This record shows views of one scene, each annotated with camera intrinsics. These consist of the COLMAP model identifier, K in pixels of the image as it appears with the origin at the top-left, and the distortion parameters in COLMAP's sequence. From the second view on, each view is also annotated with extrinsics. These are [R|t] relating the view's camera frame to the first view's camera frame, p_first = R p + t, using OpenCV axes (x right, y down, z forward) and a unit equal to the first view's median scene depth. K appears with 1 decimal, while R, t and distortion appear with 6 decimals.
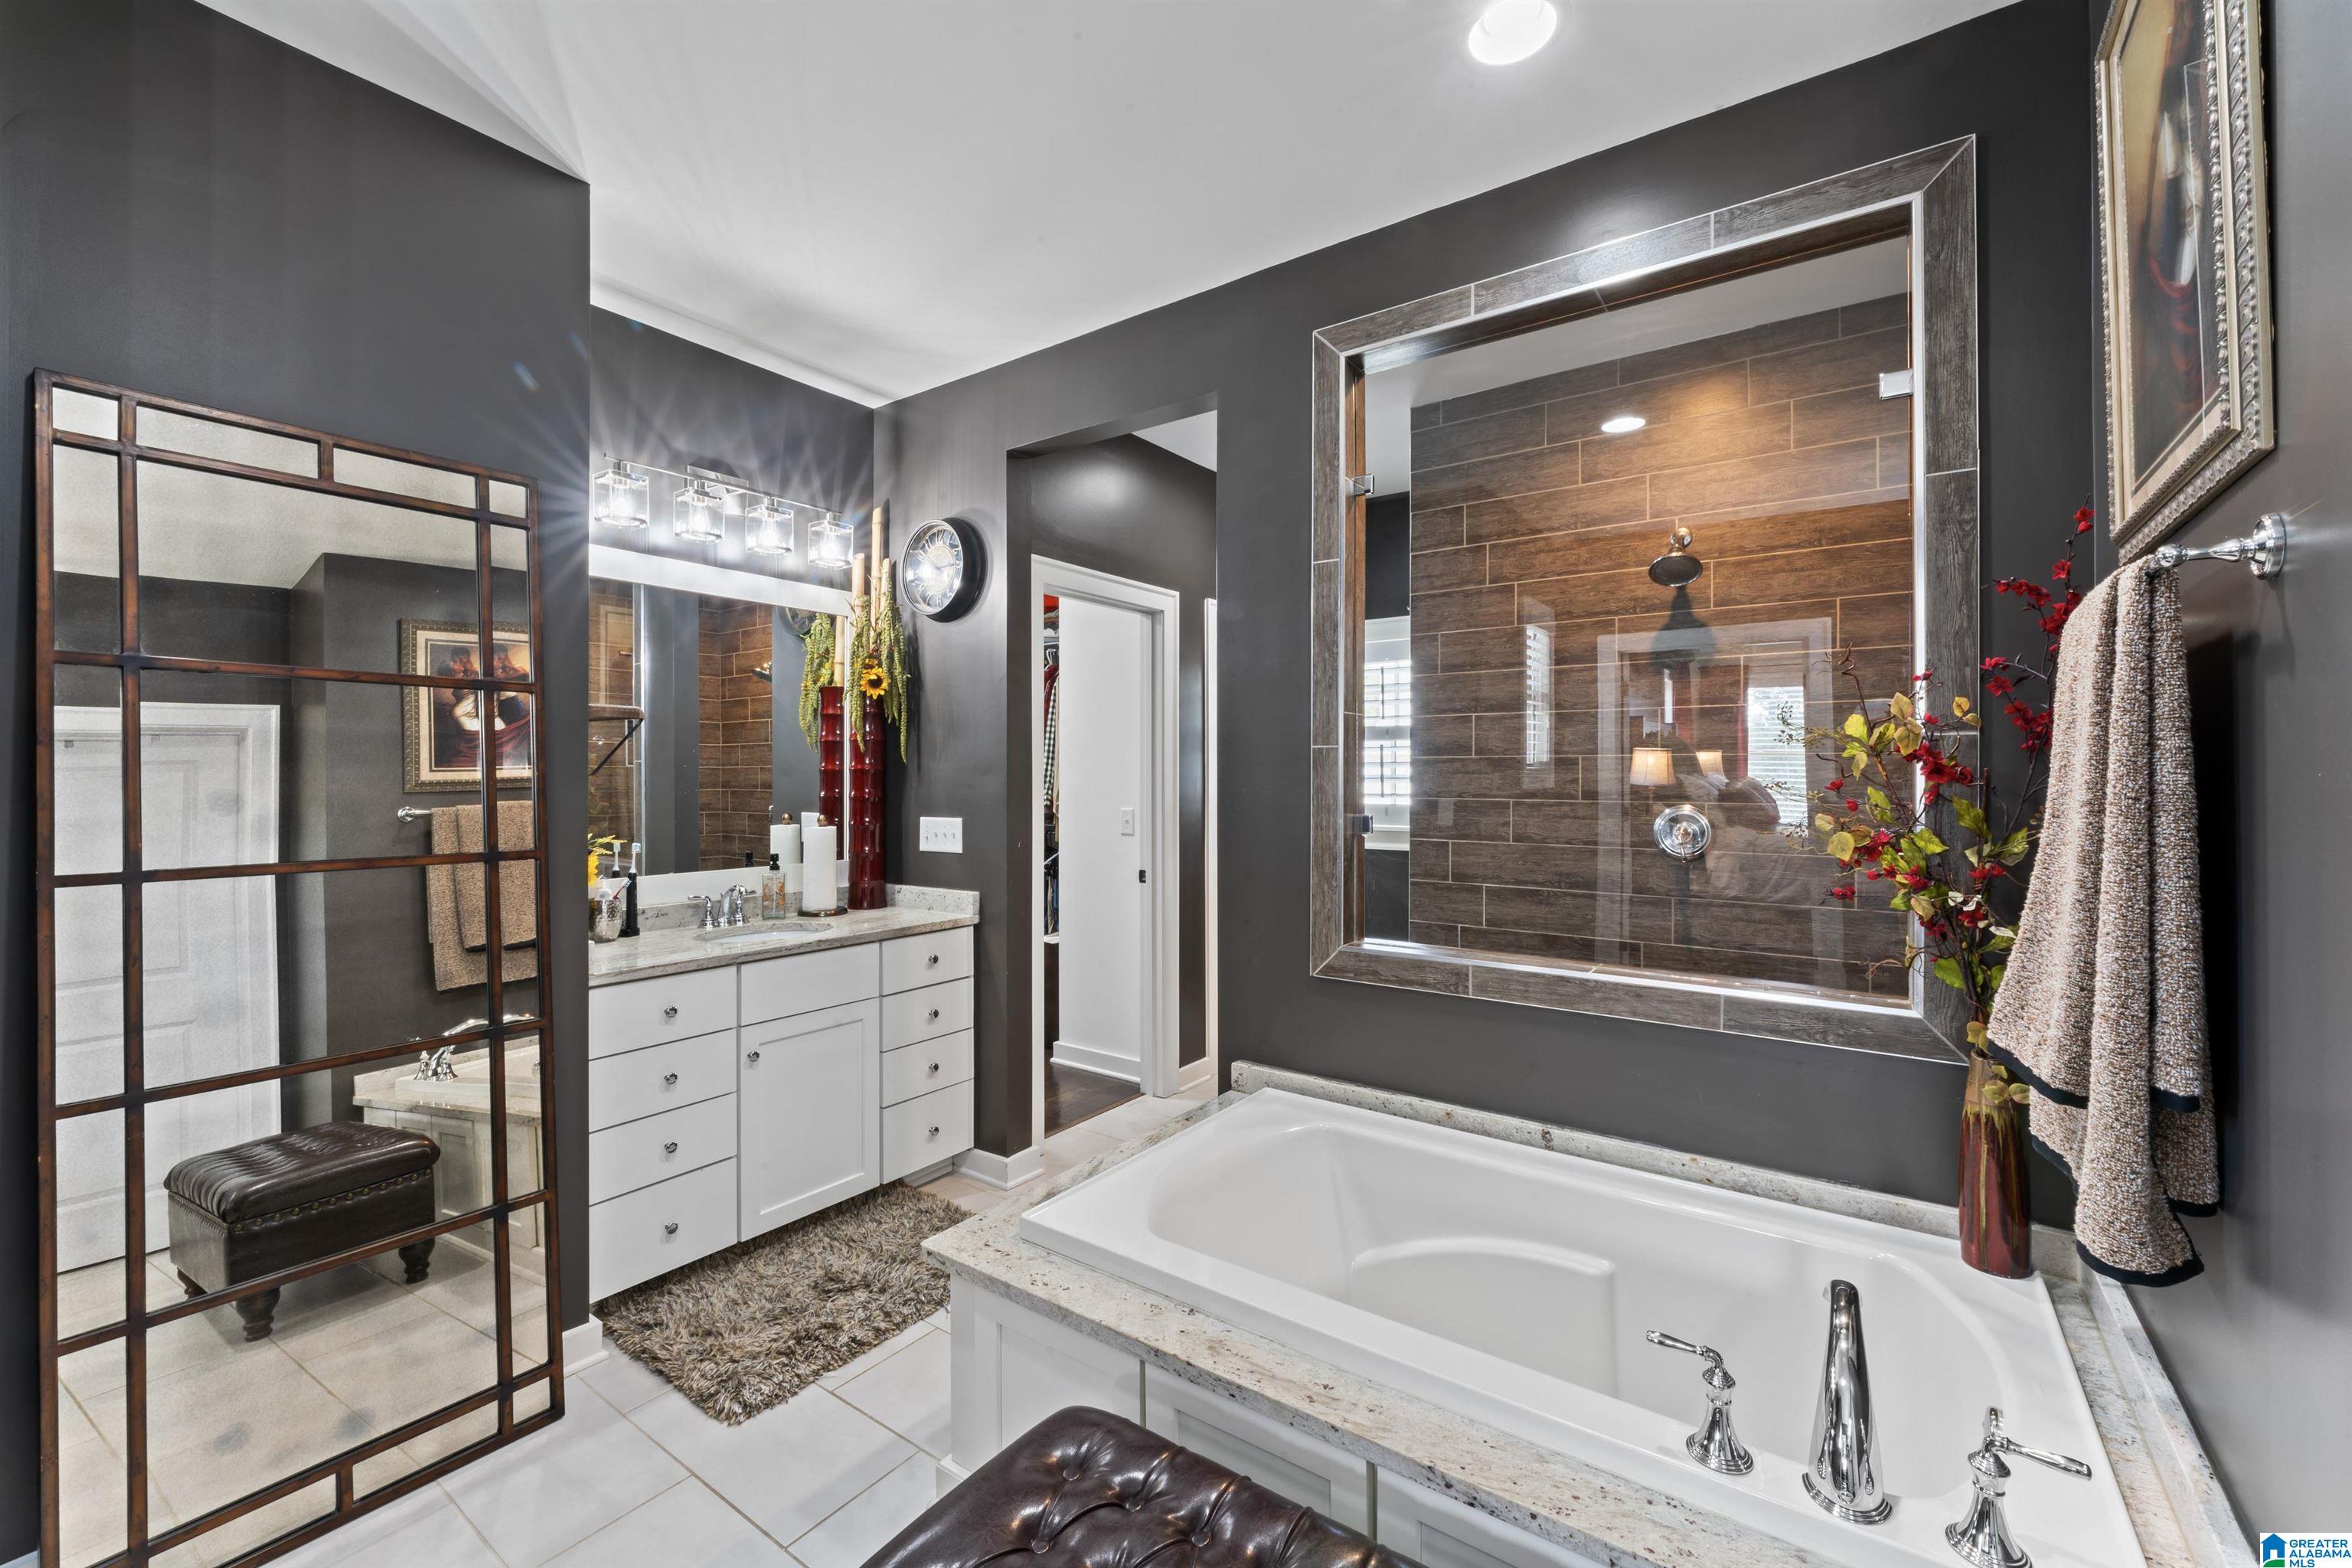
lens RADIAL K [[962.5, 0, 1180.0], [0, 962.5, 775.0], [0, 0, 1]] dist [-0.000097, 0.000214]
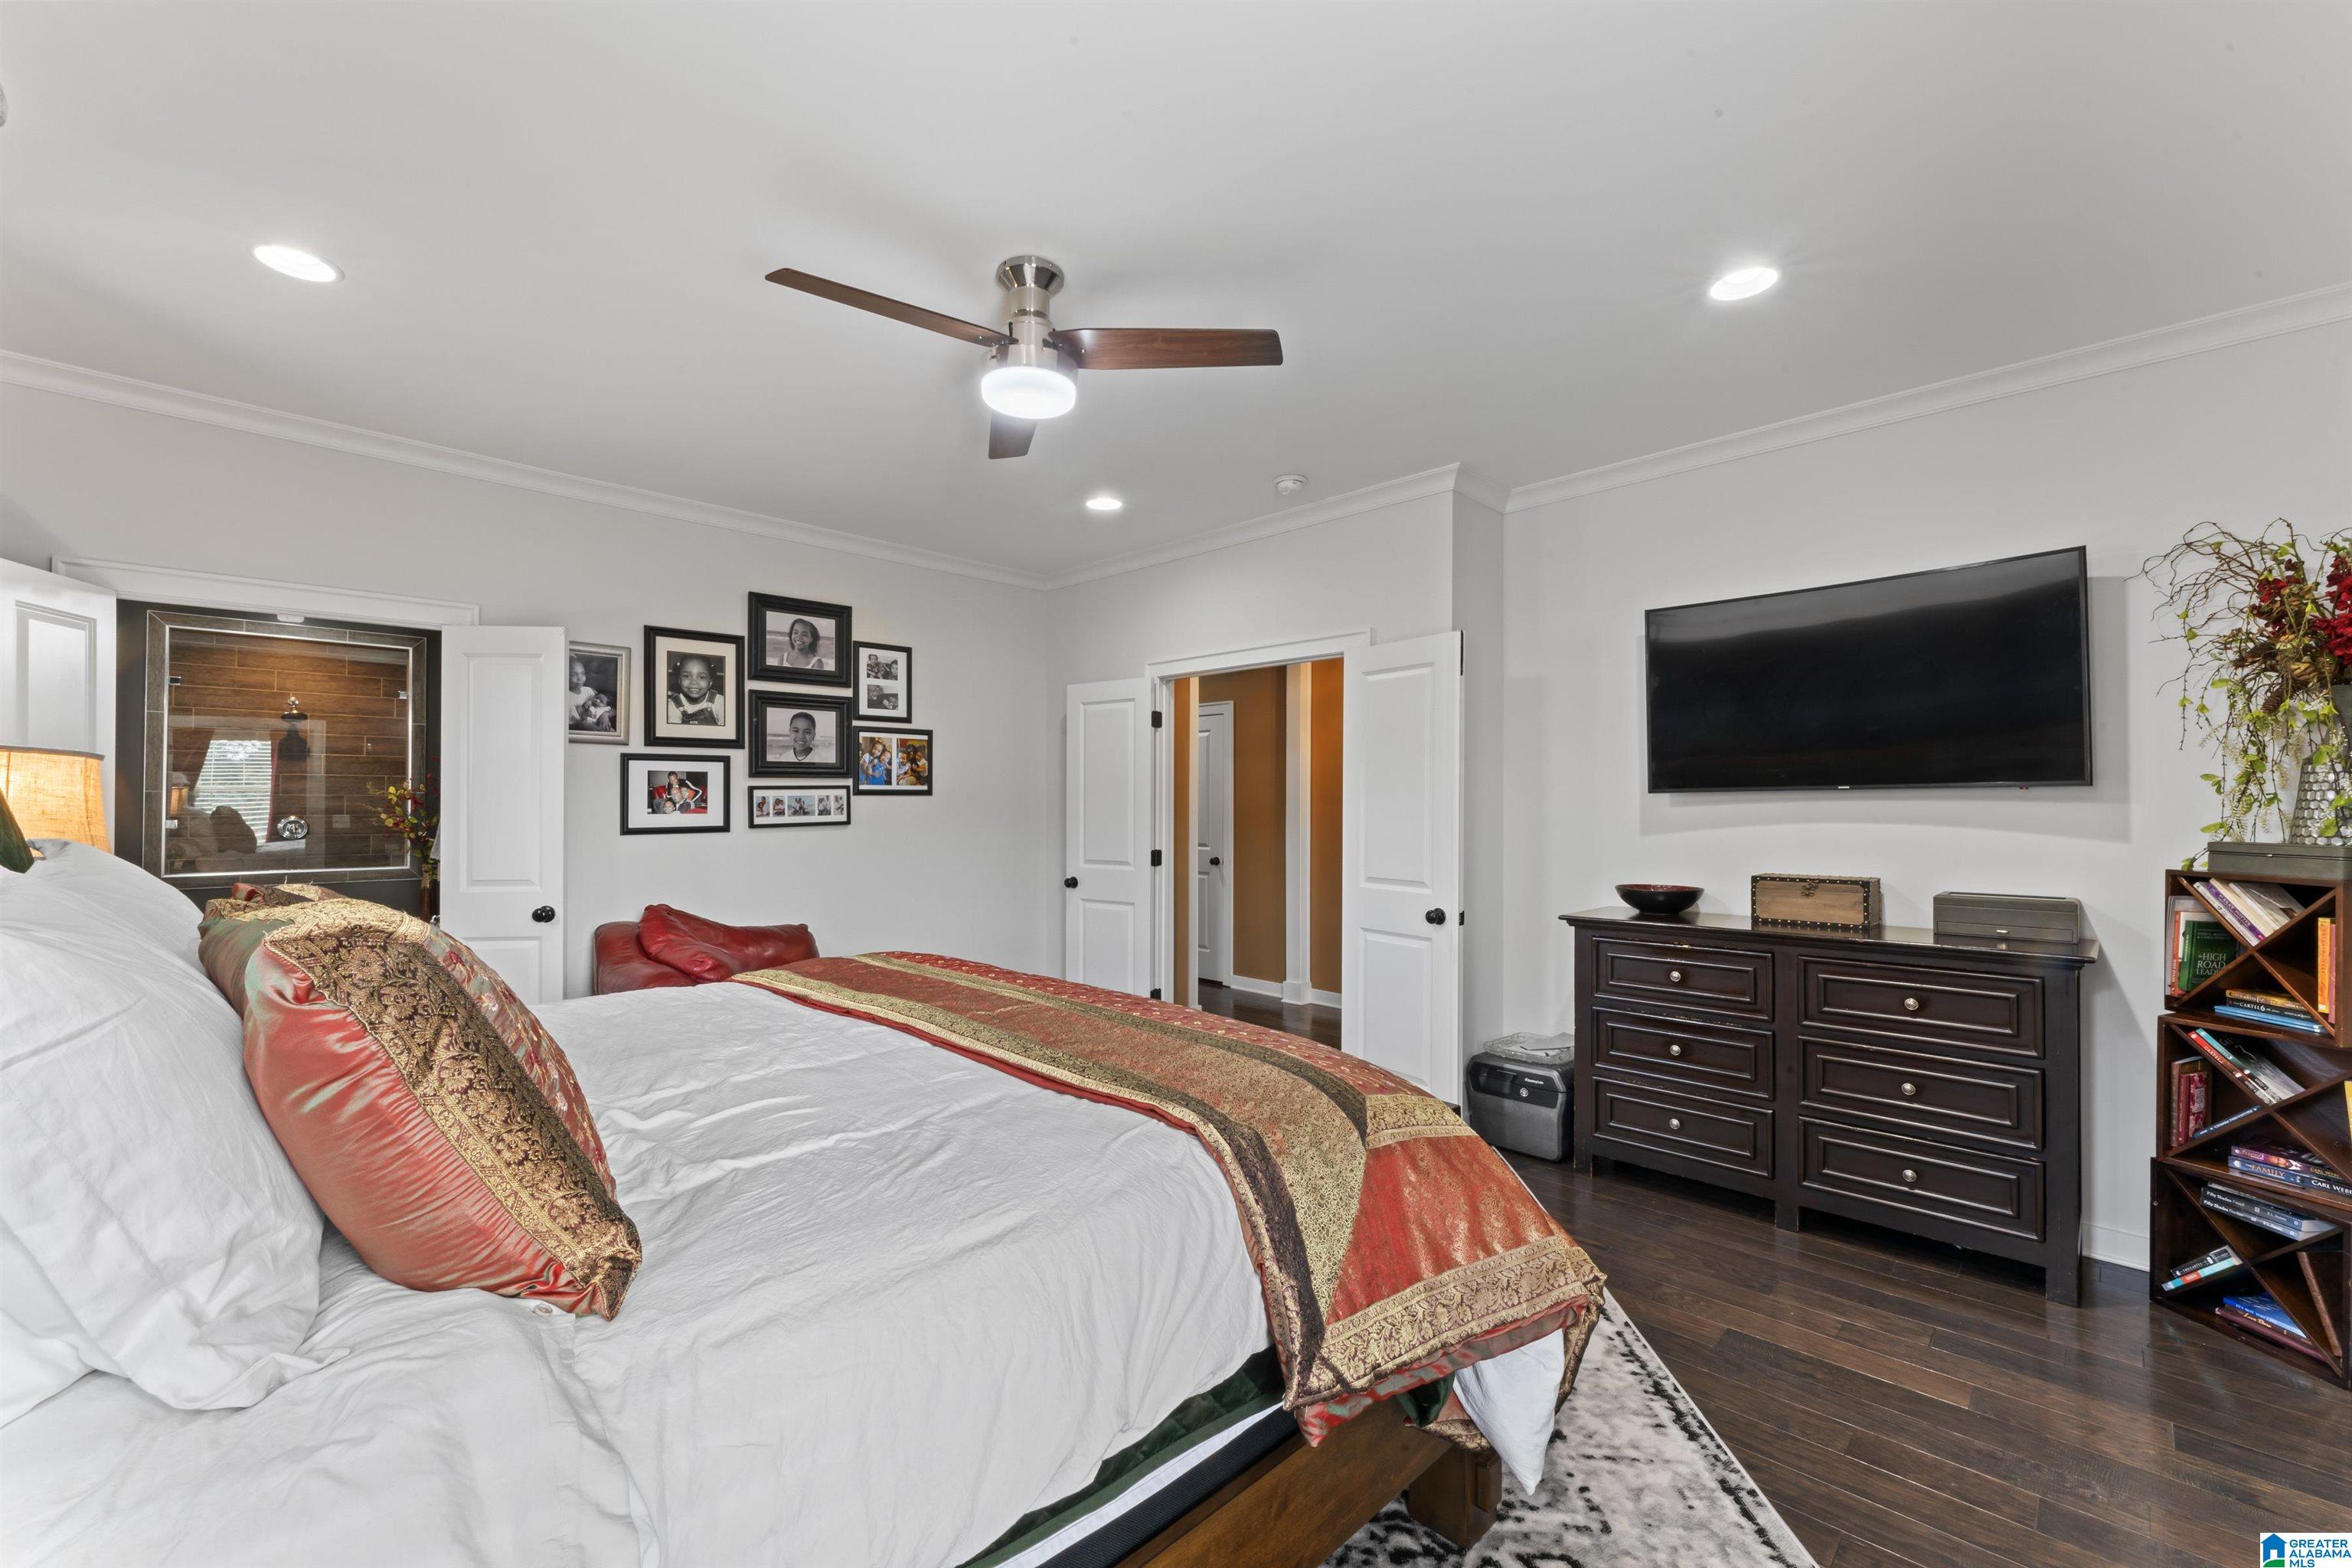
lens RADIAL K [[962.5, 0, 1181.1], [0, 962.5, 788.5], [0, 0, 1]] dist [-0.000097, 0.000214]
pose [[0.154407, 0.011685, 0.987938, -2.375511], [-0.005335, 0.999925, -0.010993, -0.028999], [-0.987993, -0.003574, 0.154458, -2.446954]]
